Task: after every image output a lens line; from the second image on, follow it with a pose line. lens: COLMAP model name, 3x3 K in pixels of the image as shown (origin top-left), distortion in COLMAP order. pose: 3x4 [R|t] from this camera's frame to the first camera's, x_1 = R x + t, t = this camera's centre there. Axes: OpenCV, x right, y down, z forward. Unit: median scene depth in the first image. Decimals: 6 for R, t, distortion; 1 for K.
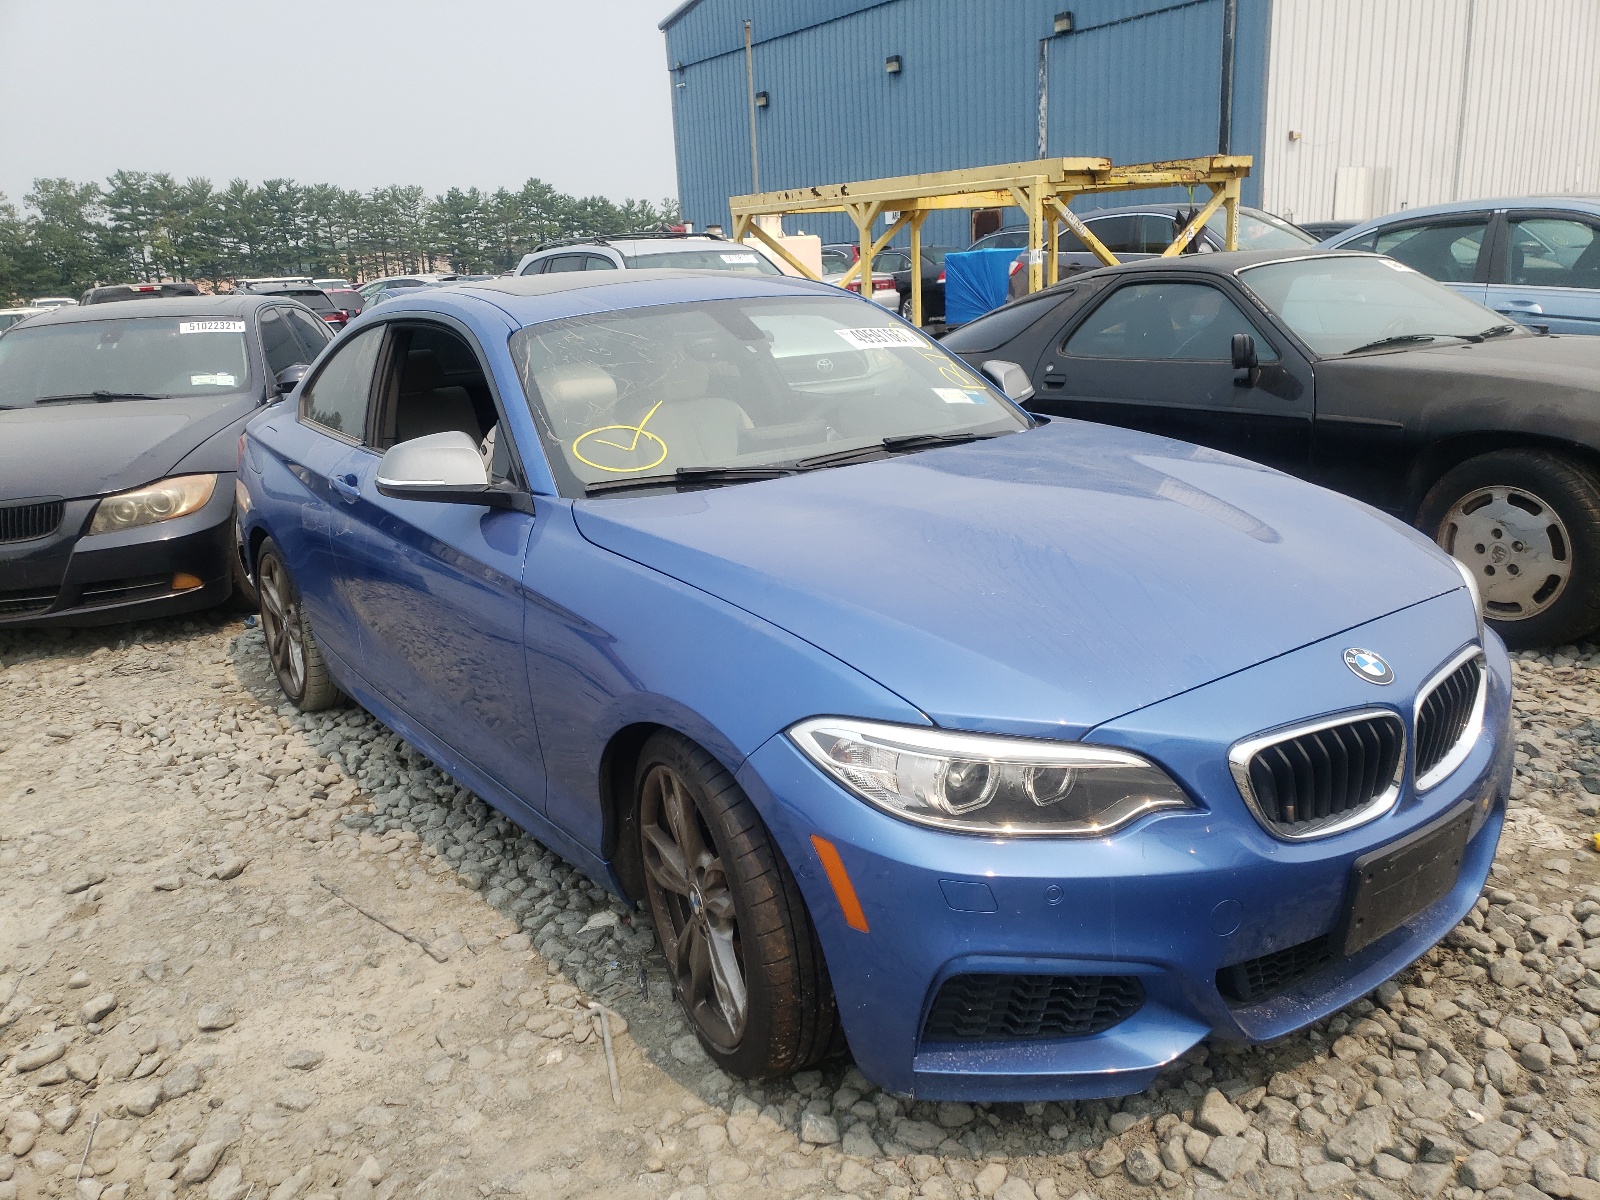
lens RADIAL K [[1211.7, 0, 797.6], [0, 1211.7, 593.3], [0, 0, 1]] dist [0.013711, 0.009142]
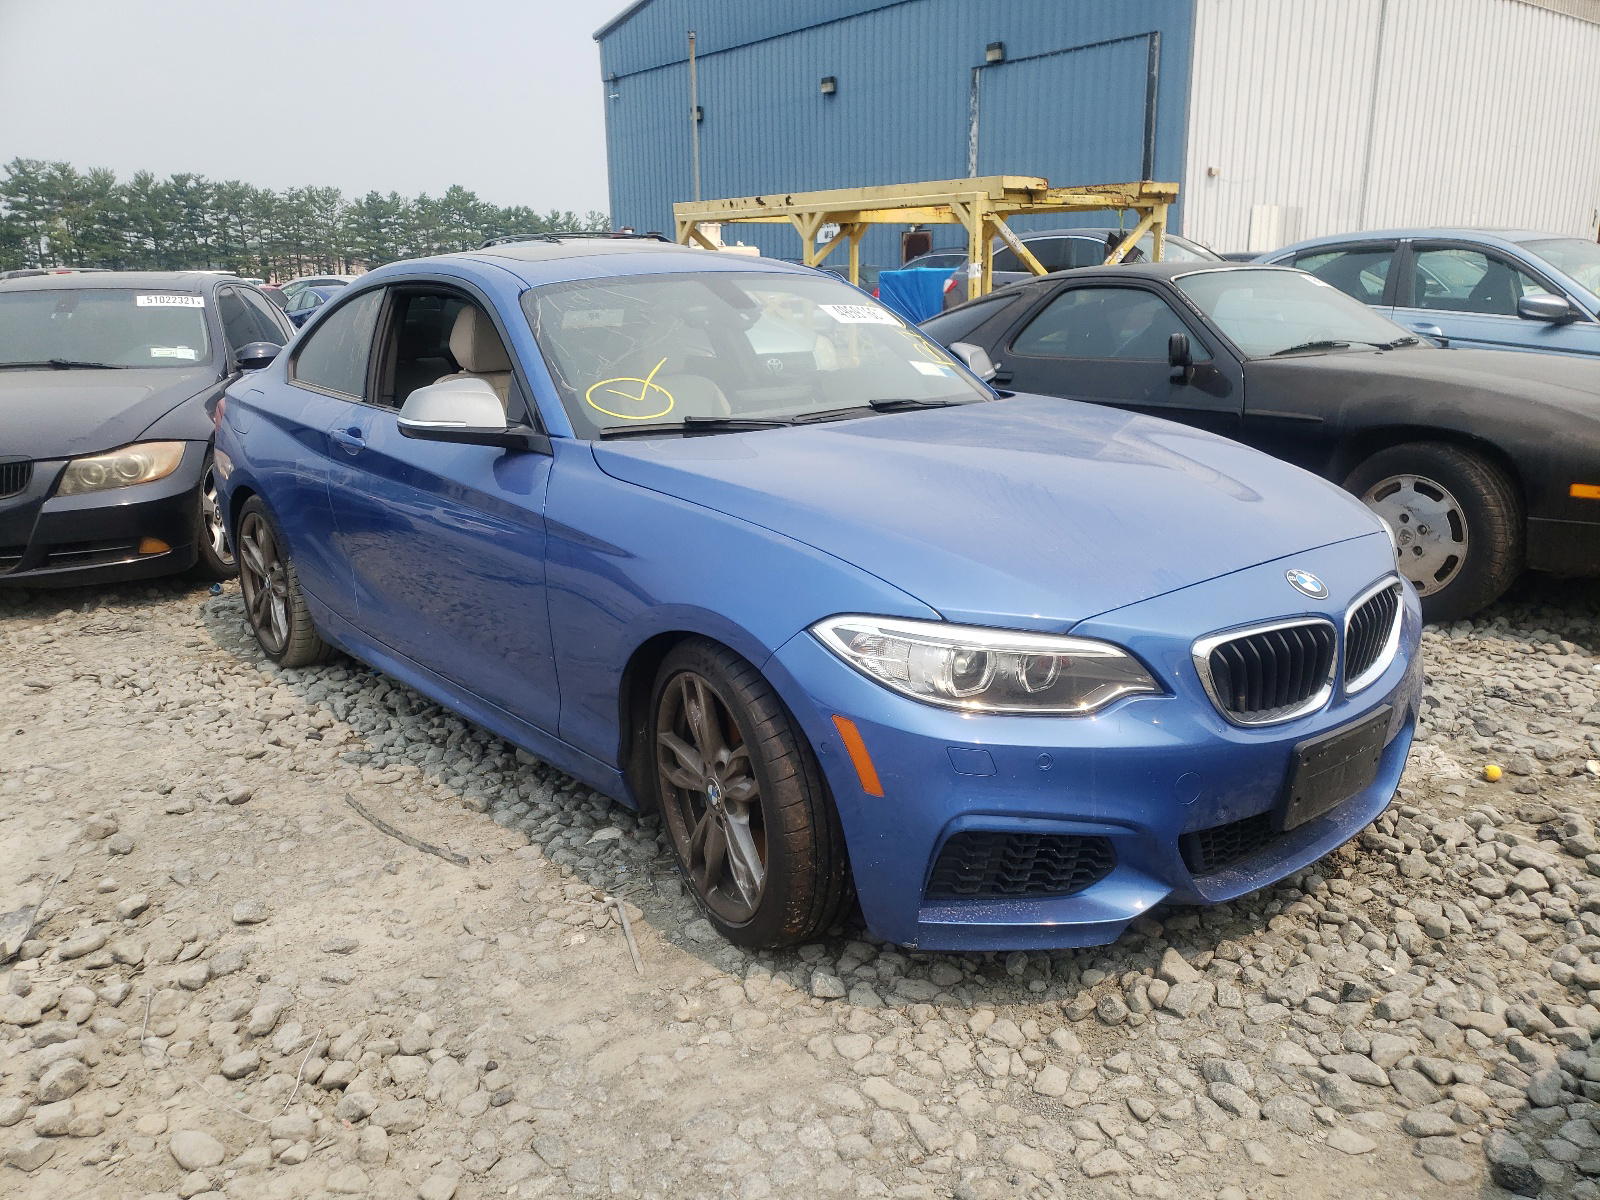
lens RADIAL K [[1211.7, 0, 806.7], [0, 1211.7, 610.1], [0, 0, 1]] dist [0.013711, 0.009142]
pose [[0.997205, 0.017116, 0.072729, -0.057254], [-0.016925, 0.999852, -0.003241, 0.061318], [-0.072774, 0.002001, 0.997346, -0.076665]]
